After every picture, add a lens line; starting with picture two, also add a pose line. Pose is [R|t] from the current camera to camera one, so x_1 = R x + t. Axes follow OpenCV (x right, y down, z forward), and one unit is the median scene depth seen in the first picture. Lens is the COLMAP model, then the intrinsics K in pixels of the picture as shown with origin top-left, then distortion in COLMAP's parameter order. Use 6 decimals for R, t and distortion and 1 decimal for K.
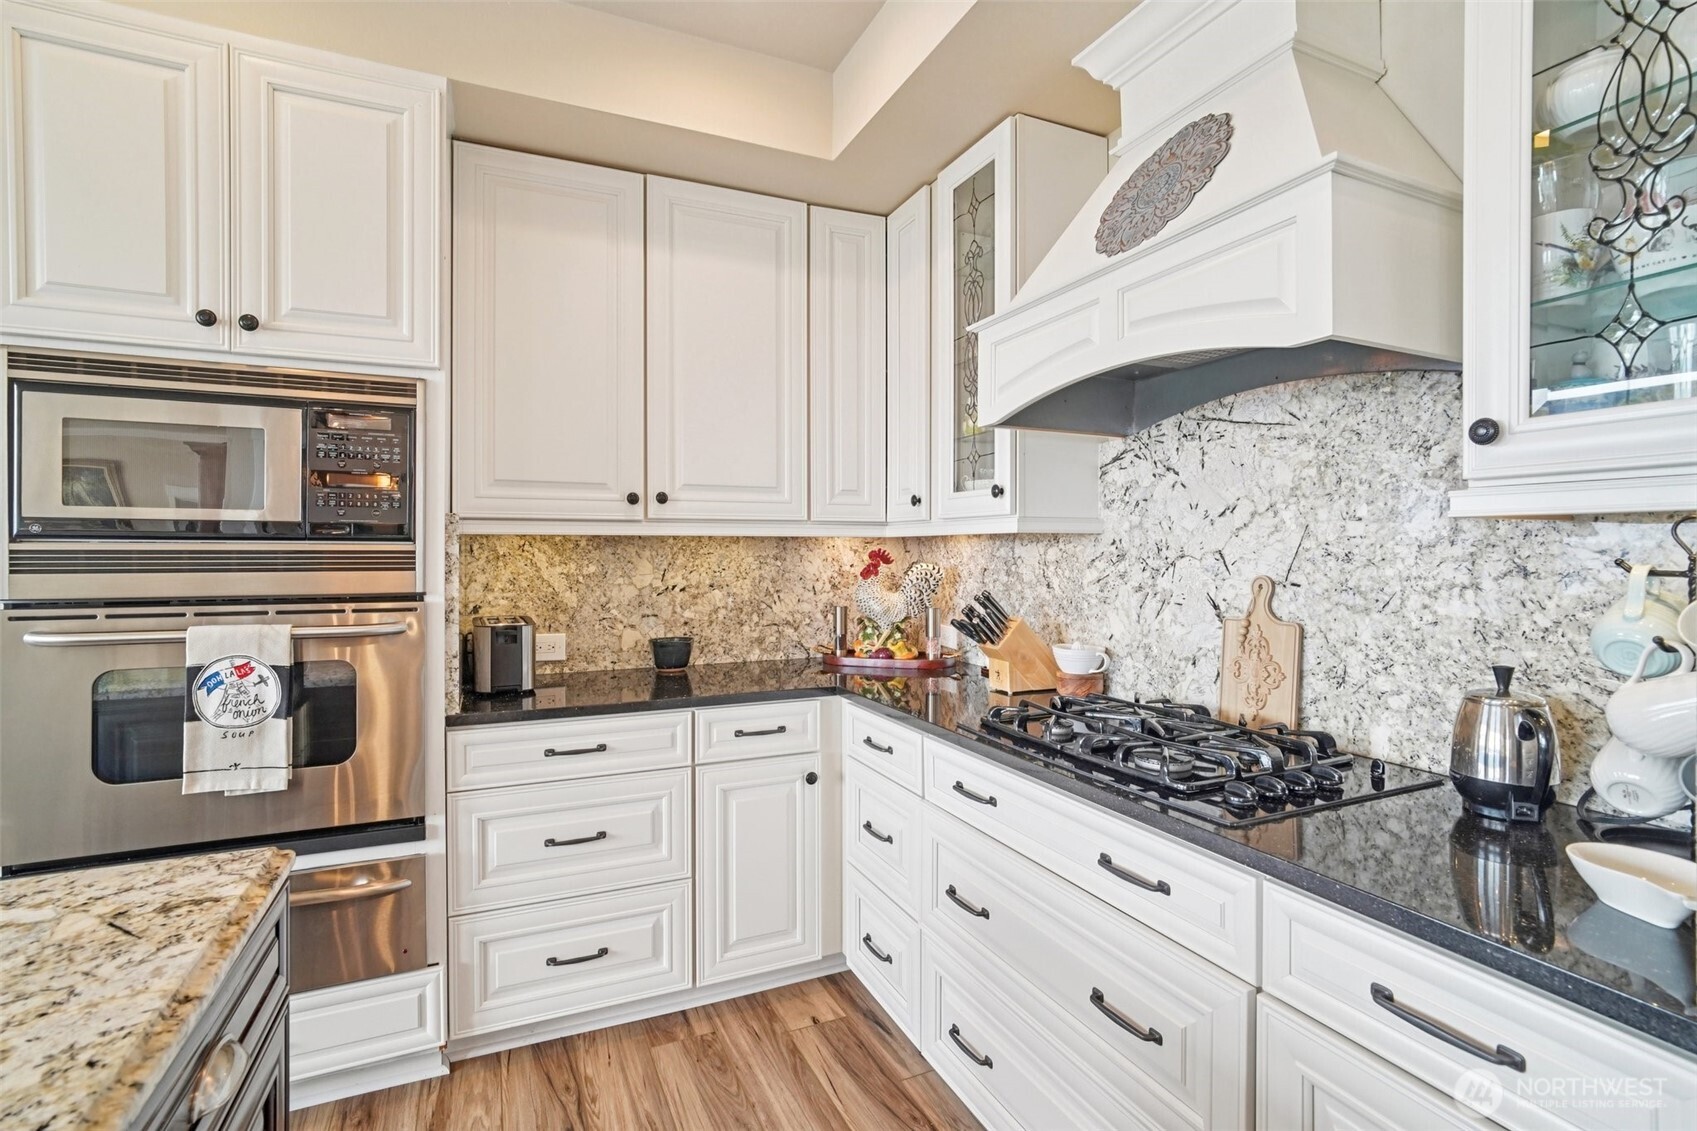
lens RADIAL K [[795.8, 0, 849.4], [0, 795.8, 552.8], [0, 0, 1]] dist [-0.022868, 0.010758]
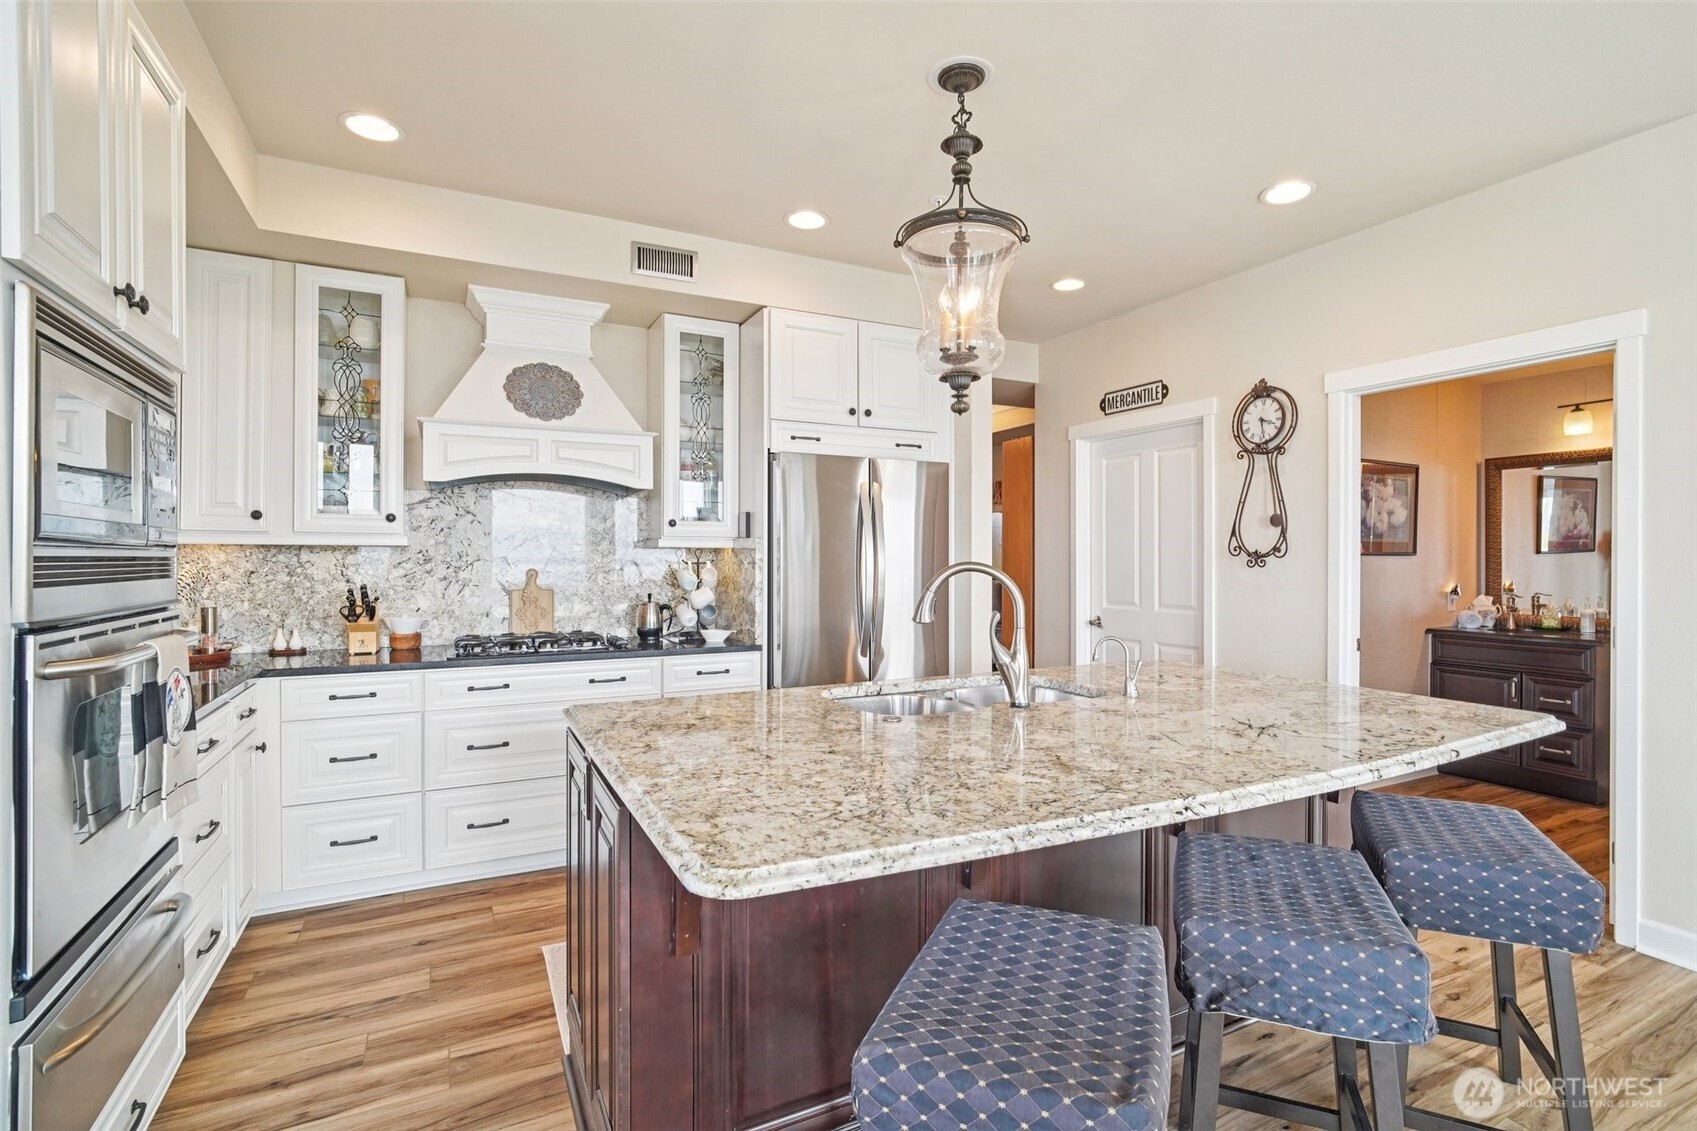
lens RADIAL K [[803.1, 0, 850.3], [0, 803.1, 548.3], [0, 0, 1]] dist [-0.025157, 0.013667]
pose [[-0.039063, 0.010862, 0.999178, -1.431108], [0.000801, 0.999941, -0.010839, -0.002026], [-0.999236, 0.000377, -0.039069, 0.183094]]
